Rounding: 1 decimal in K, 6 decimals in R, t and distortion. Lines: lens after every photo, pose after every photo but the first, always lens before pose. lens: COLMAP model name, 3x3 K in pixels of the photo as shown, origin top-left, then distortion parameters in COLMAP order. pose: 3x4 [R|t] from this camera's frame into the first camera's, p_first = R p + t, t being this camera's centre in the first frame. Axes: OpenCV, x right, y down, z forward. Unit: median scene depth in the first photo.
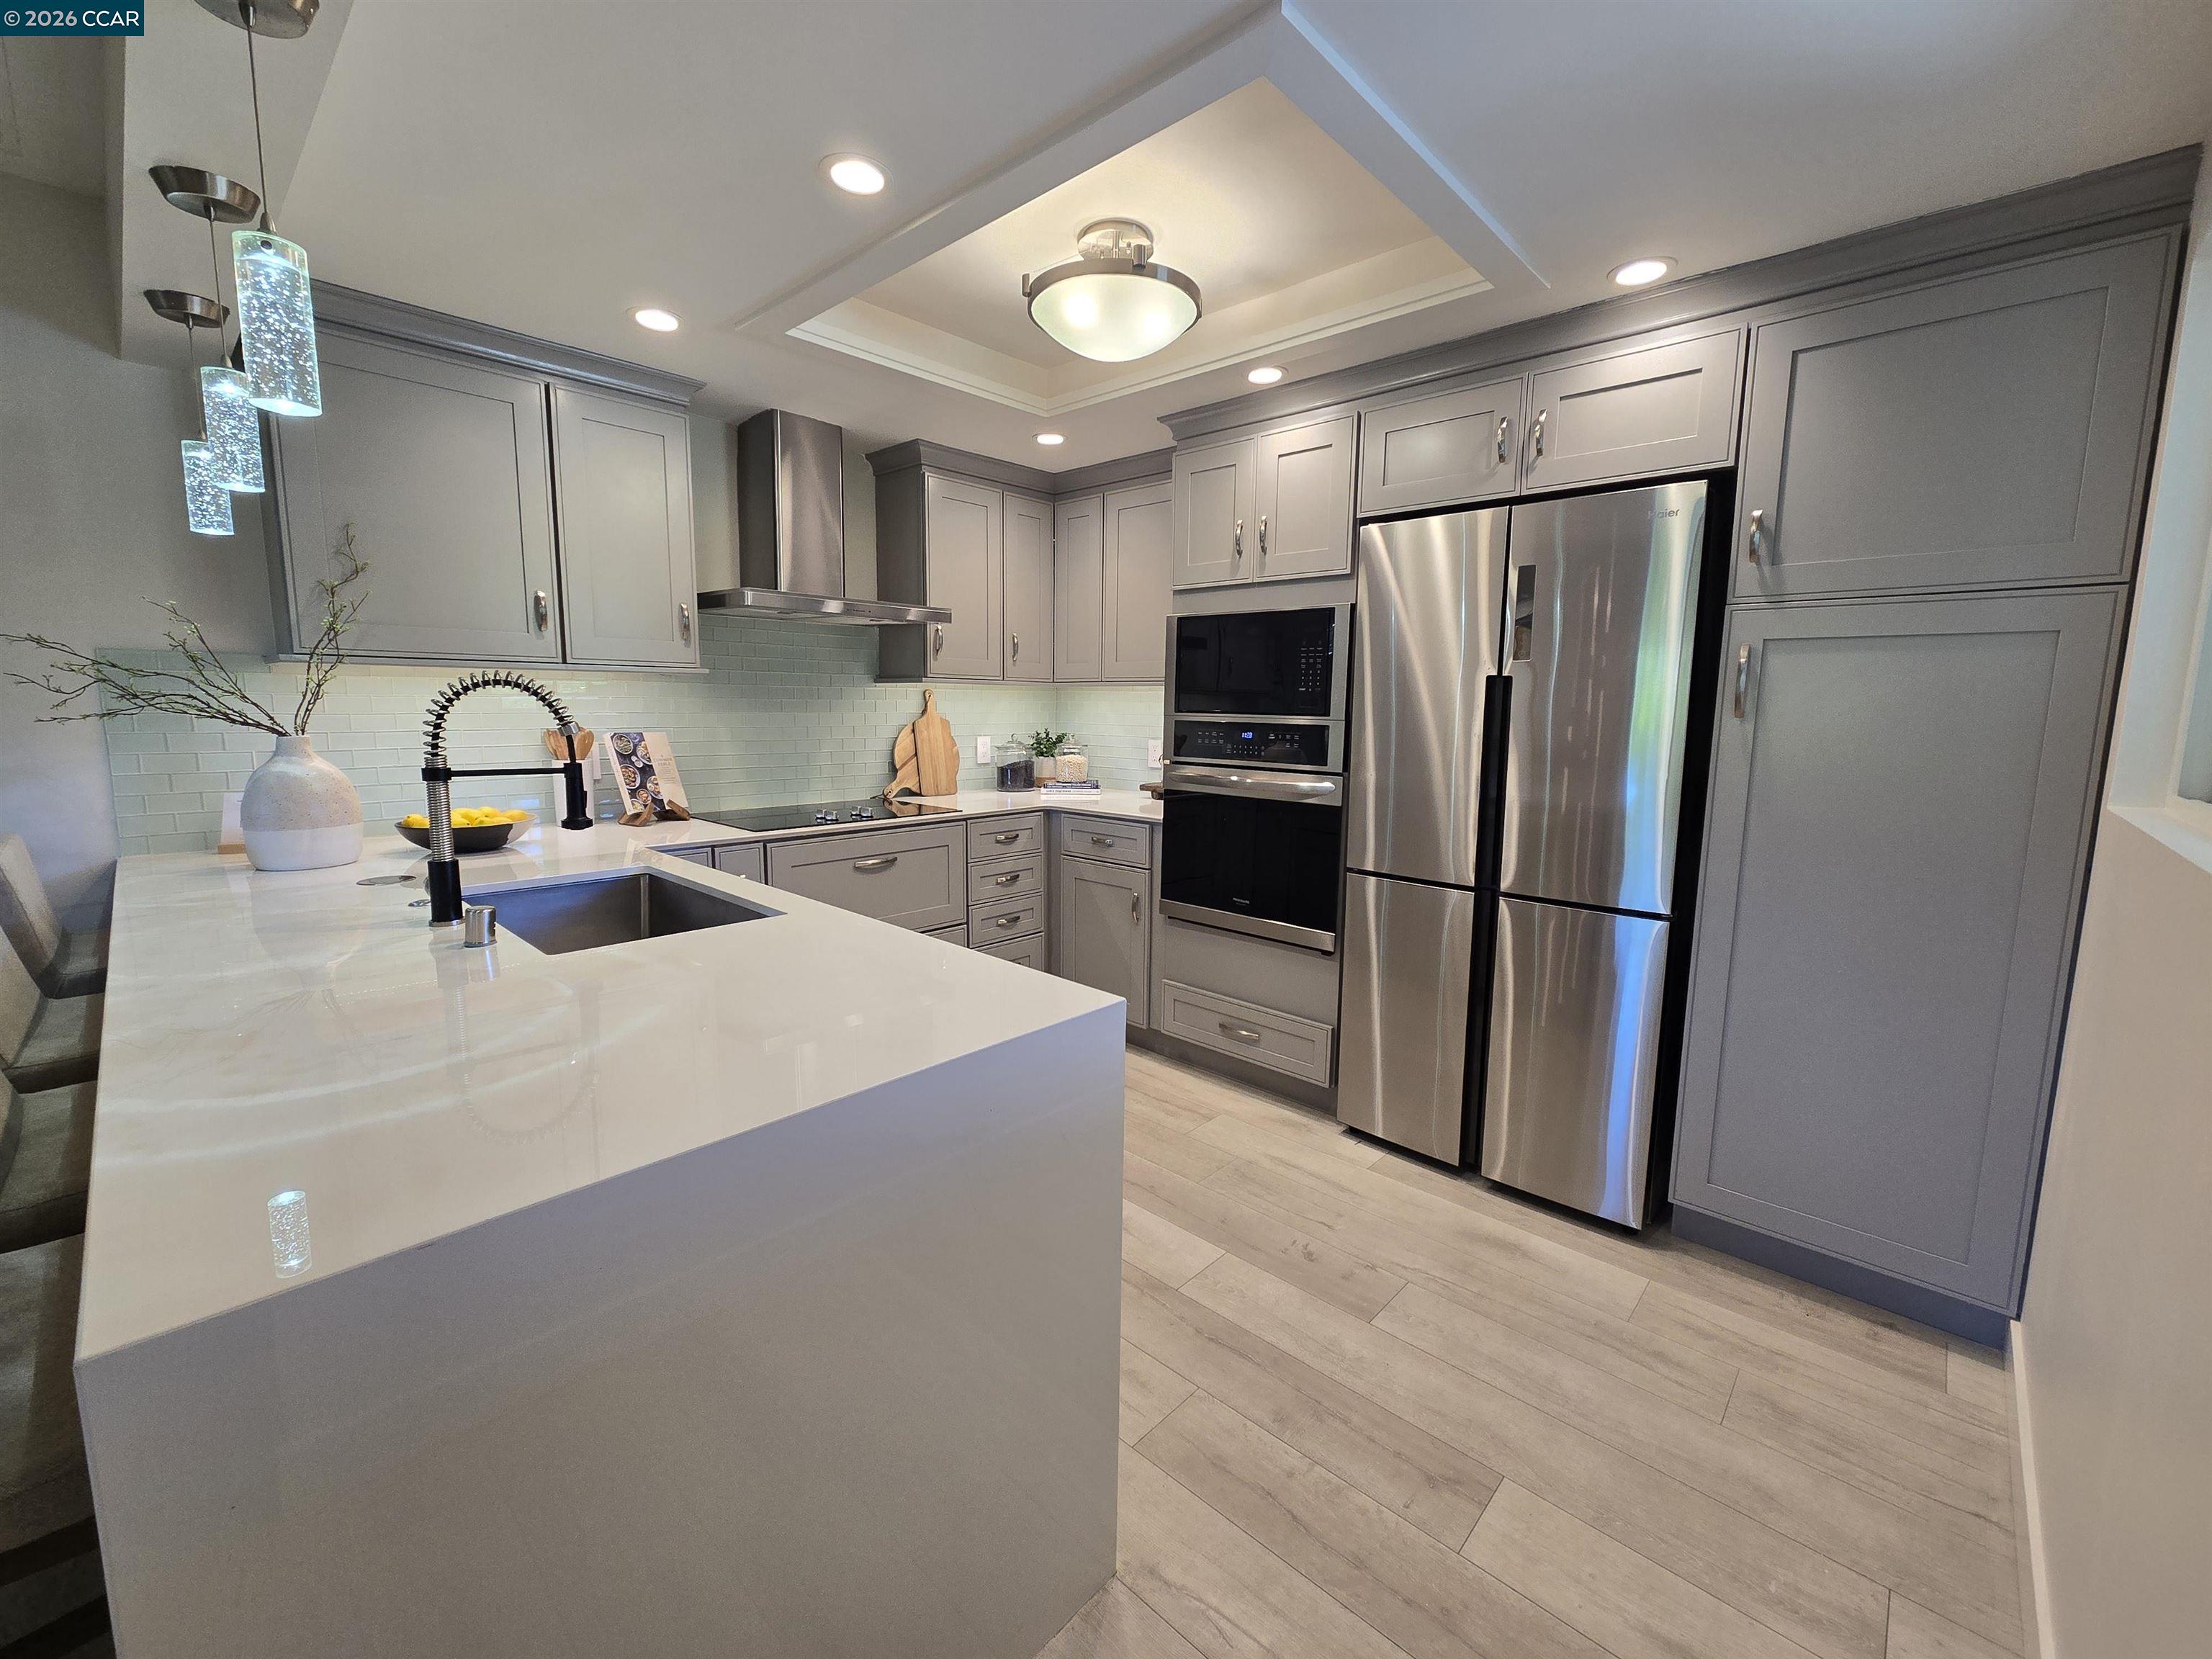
lens RADIAL K [[909.0, 0, 1116.1], [0, 909.0, 816.0], [0, 0, 1]] dist [-0.000005, 0.001522]
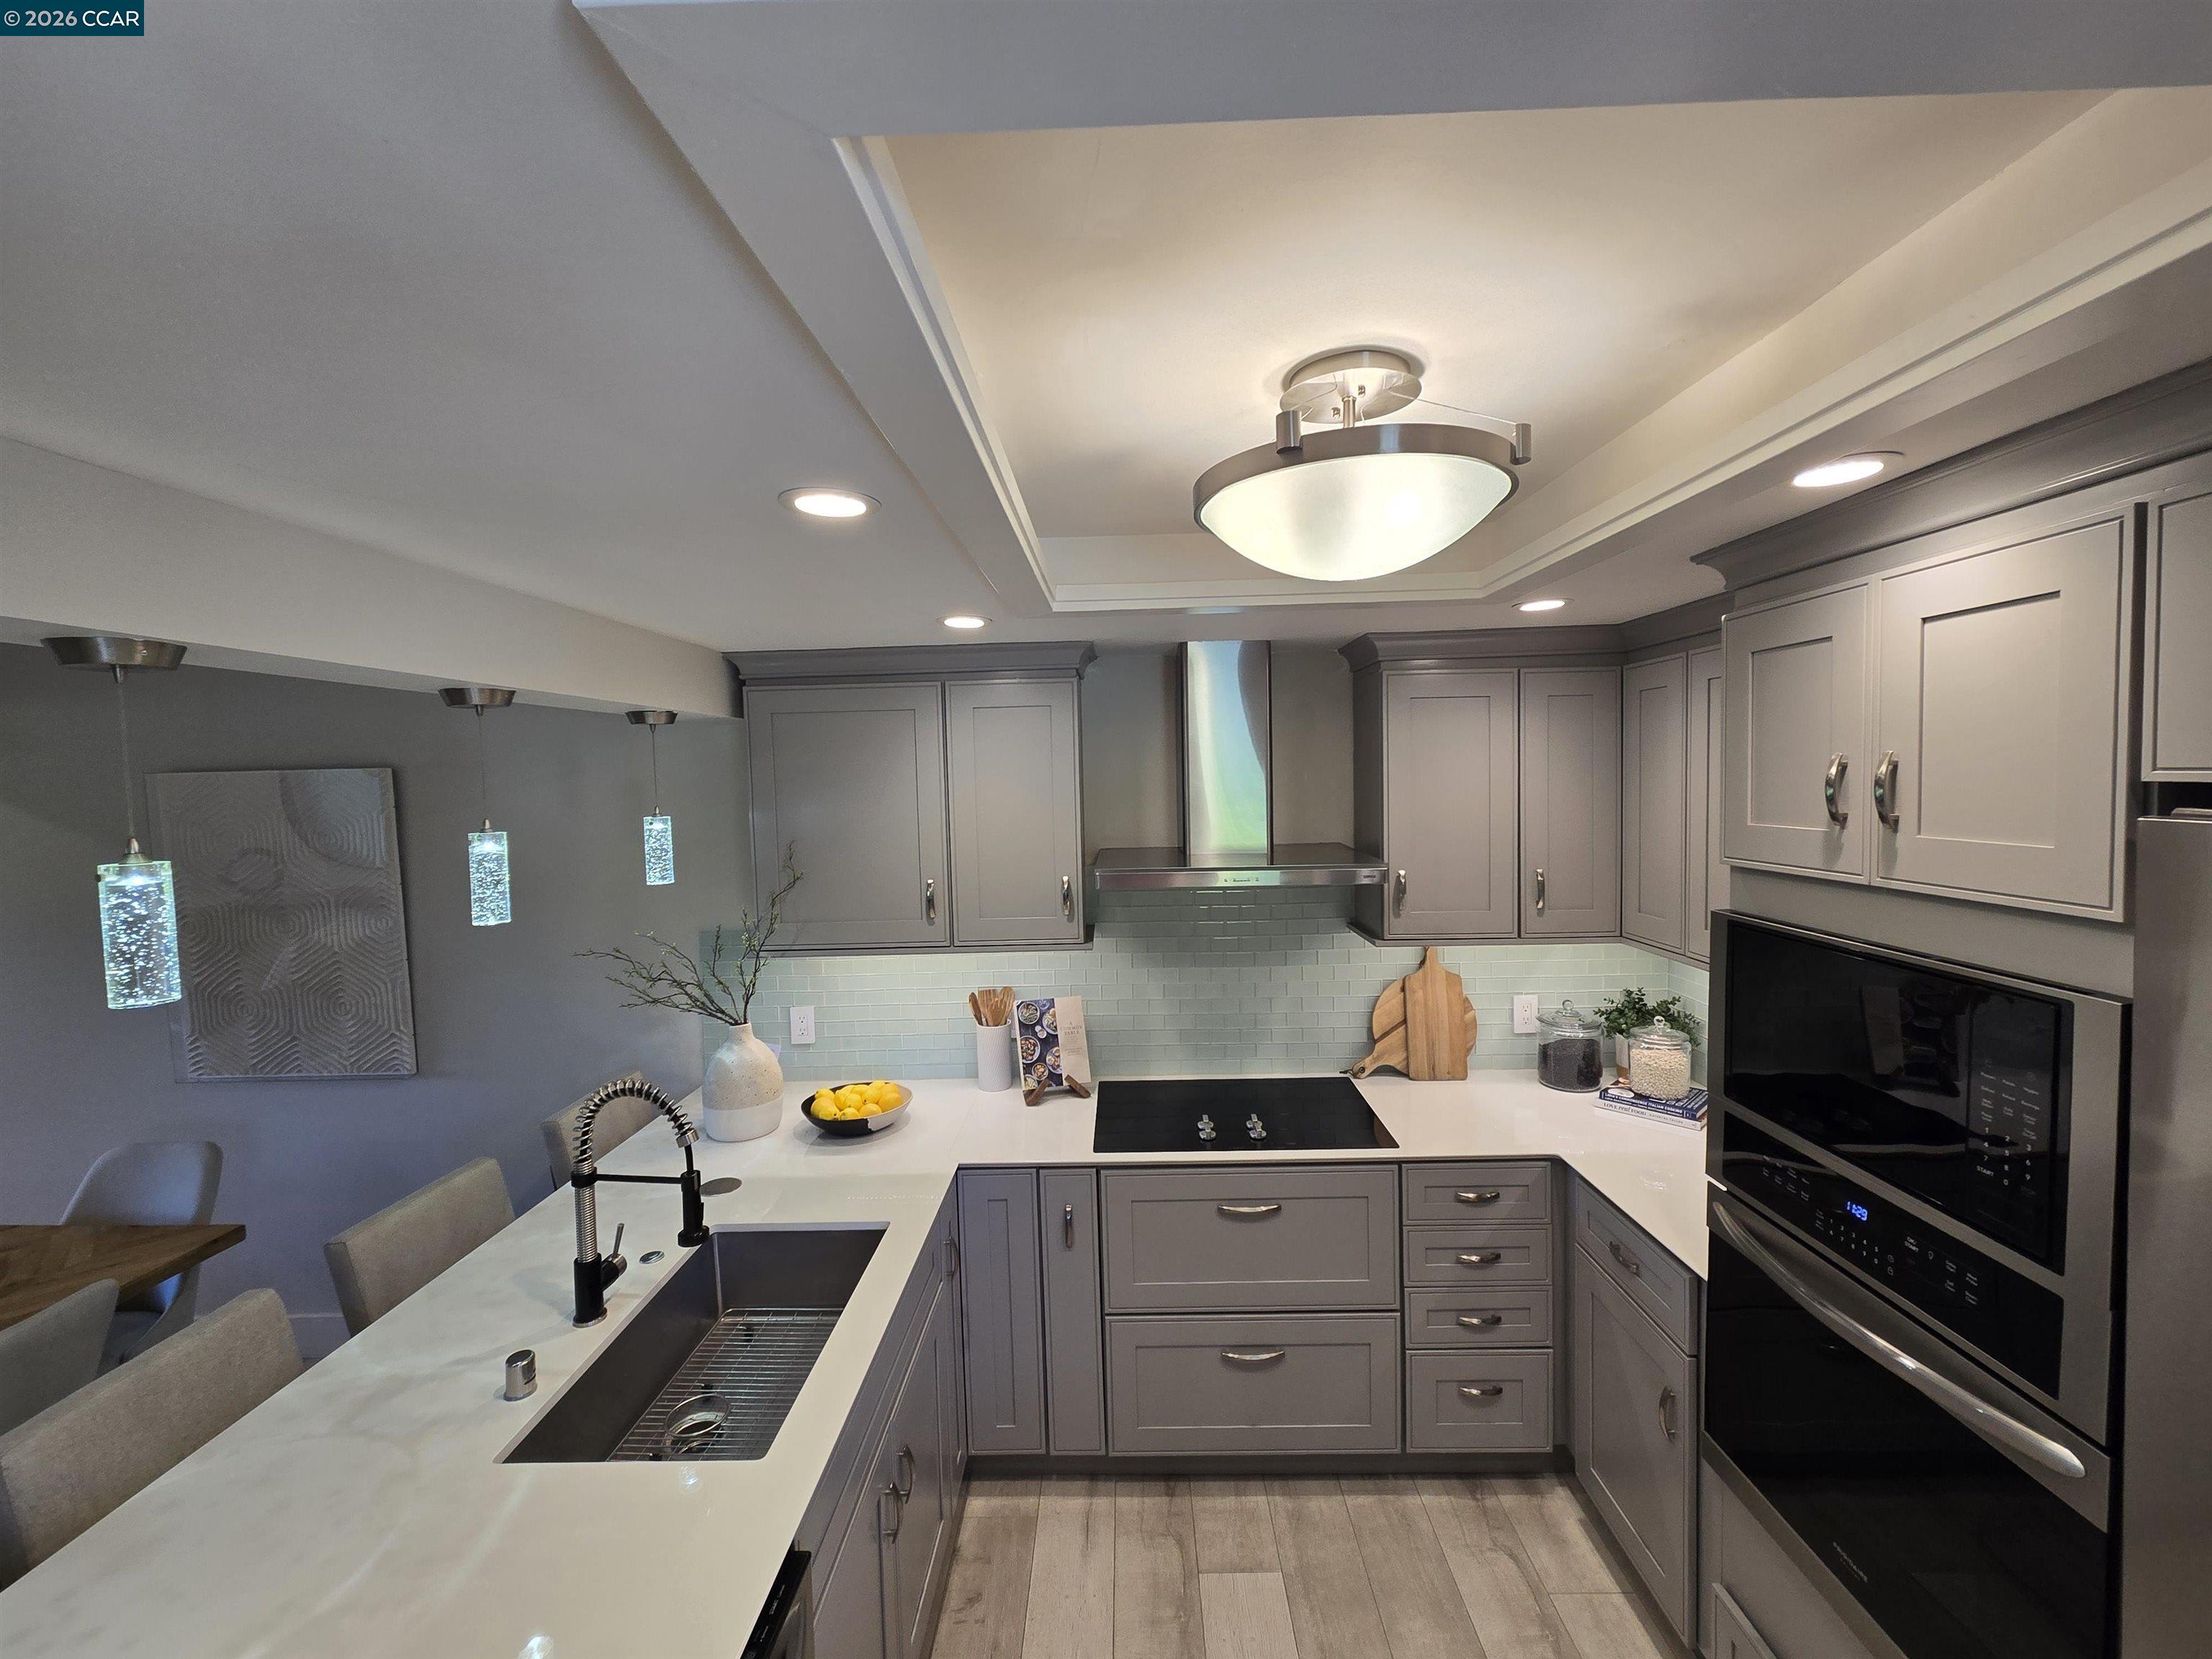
lens RADIAL K [[909.0, 0, 1120.1], [0, 909.0, 811.6], [0, 0, 1]] dist [-0.000005, 0.001522]
pose [[0.657940, 0.006487, -0.753042, 0.243717], [-0.060008, 0.997235, -0.043839, -0.247562], [0.750675, 0.074032, 0.656510, 0.401944]]
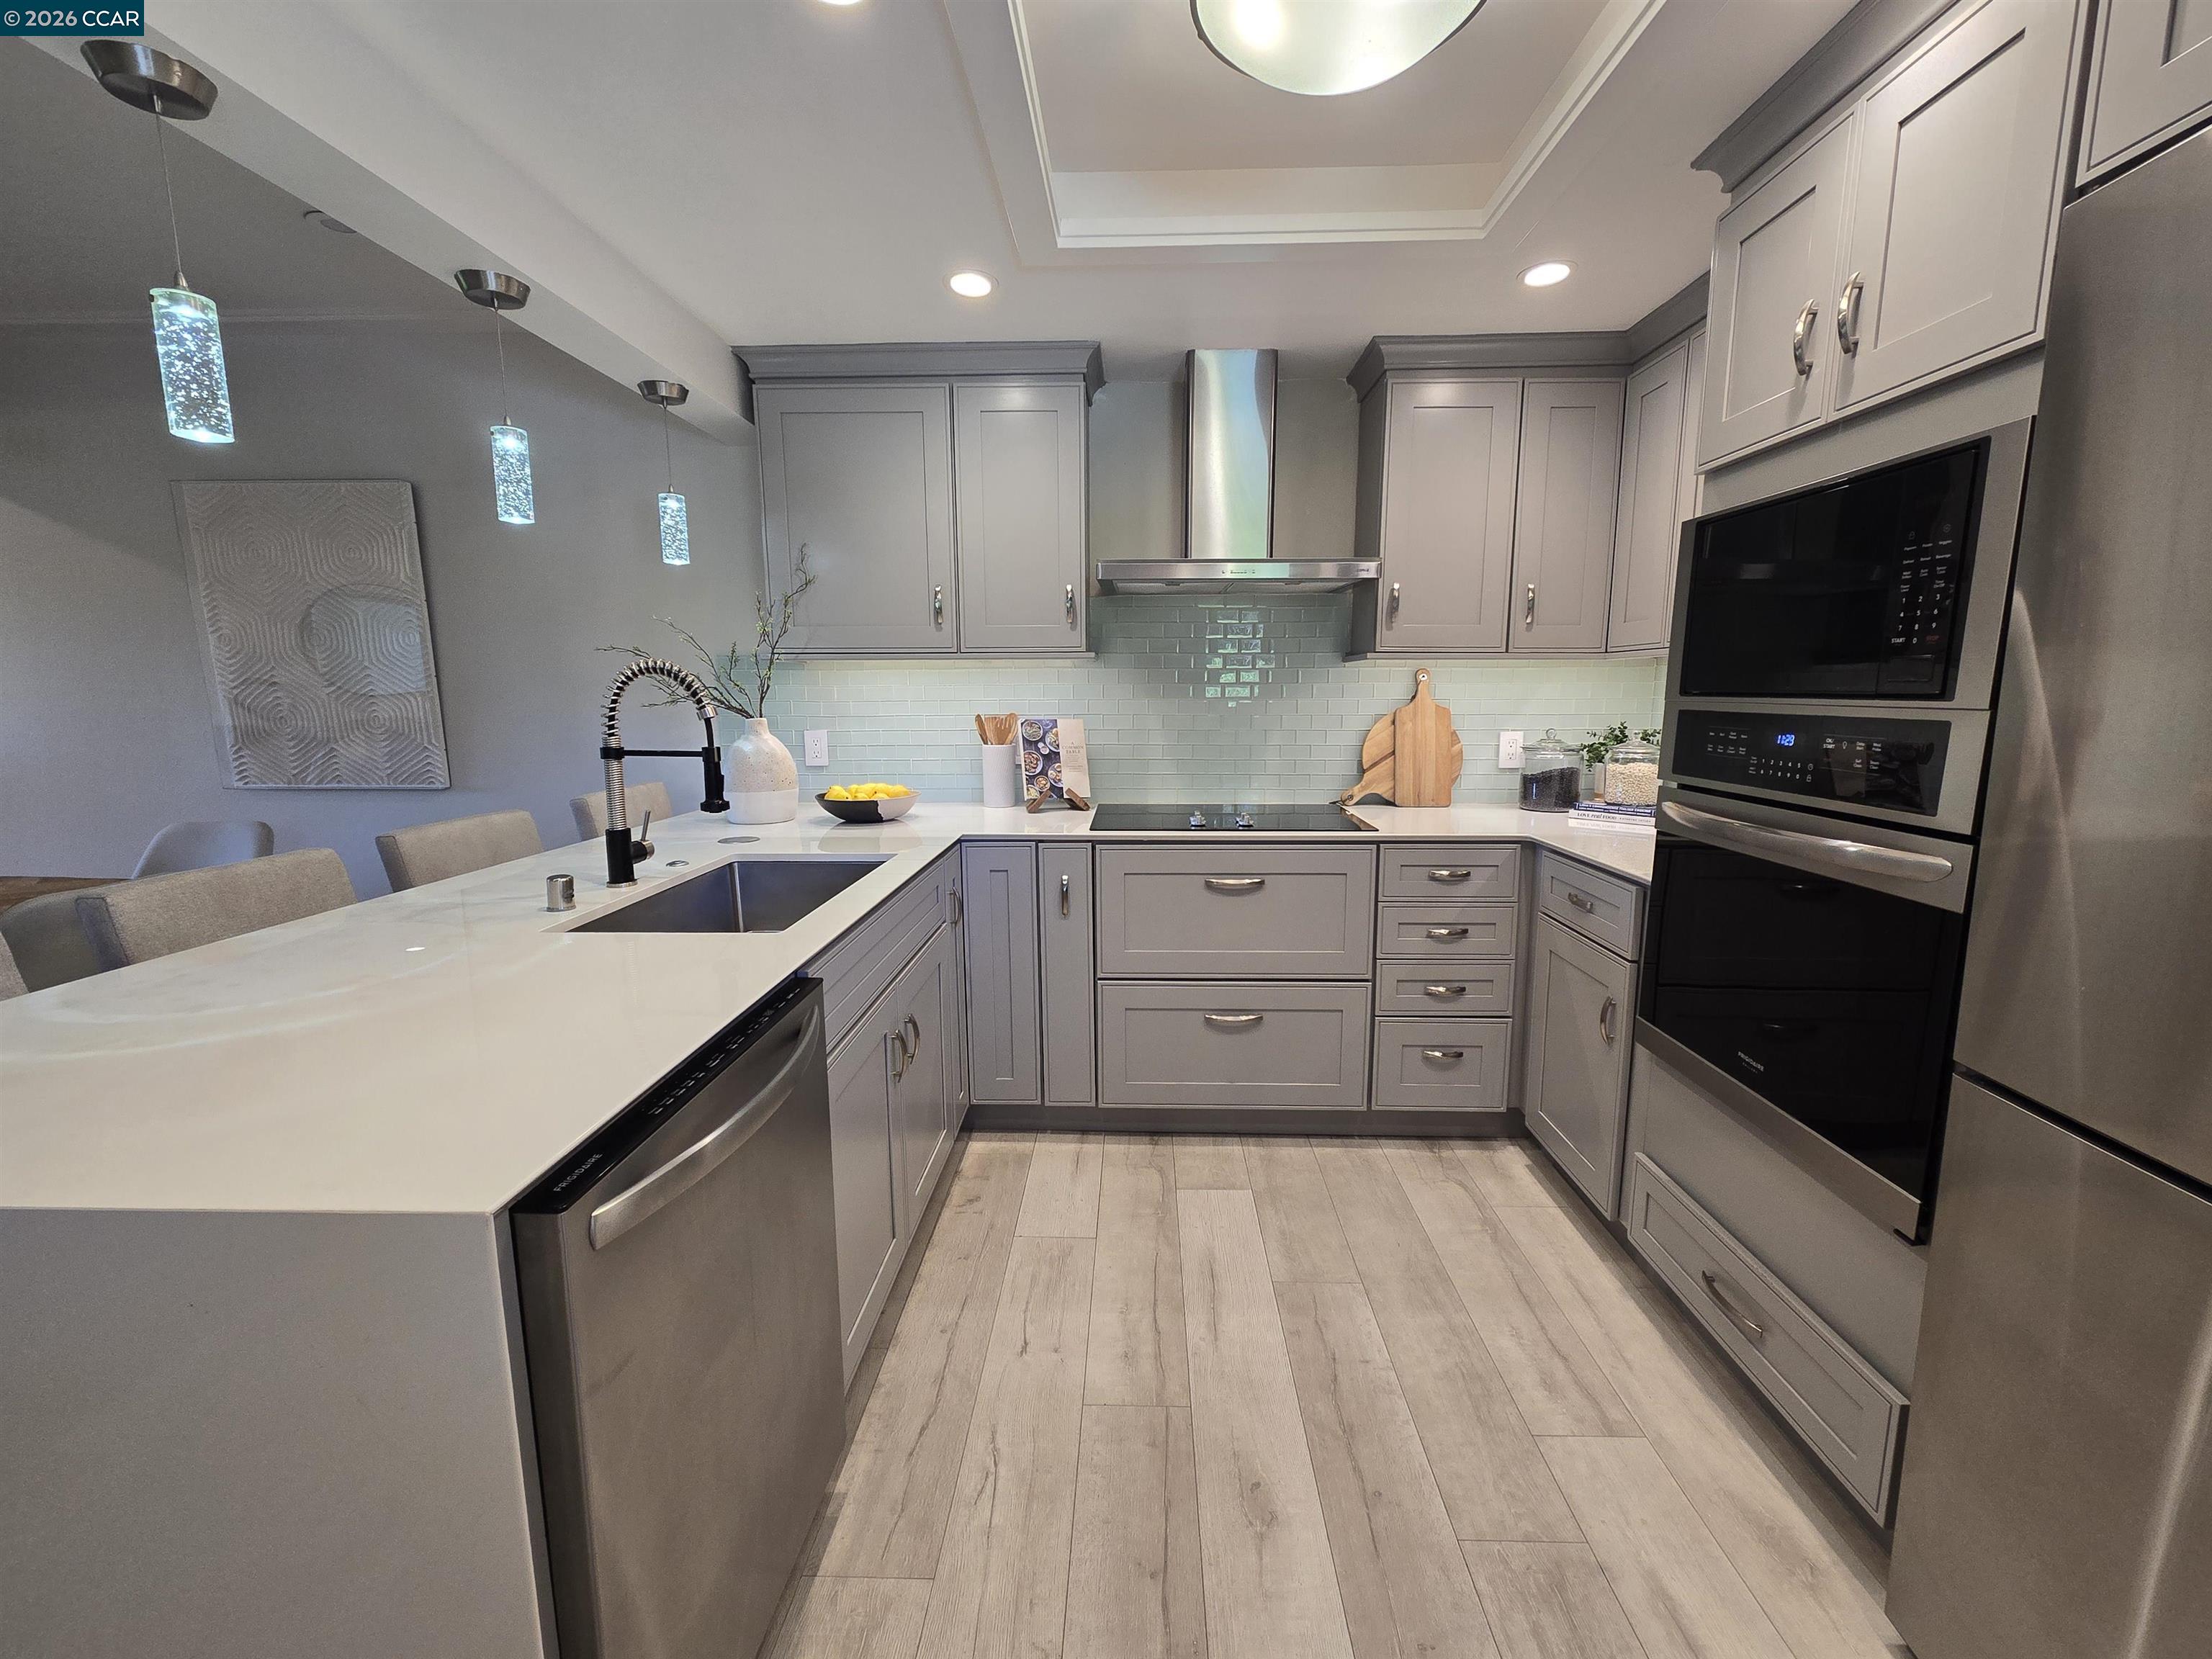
lens RADIAL K [[909.0, 0, 1128.5], [0, 909.0, 819.0], [0, 0, 1]] dist [-0.000005, 0.001522]
pose [[0.651396, 0.094475, -0.752833, 0.288318], [-0.083541, 0.995115, 0.052595, -0.041528], [0.754125, 0.028632, 0.656107, 0.402205]]
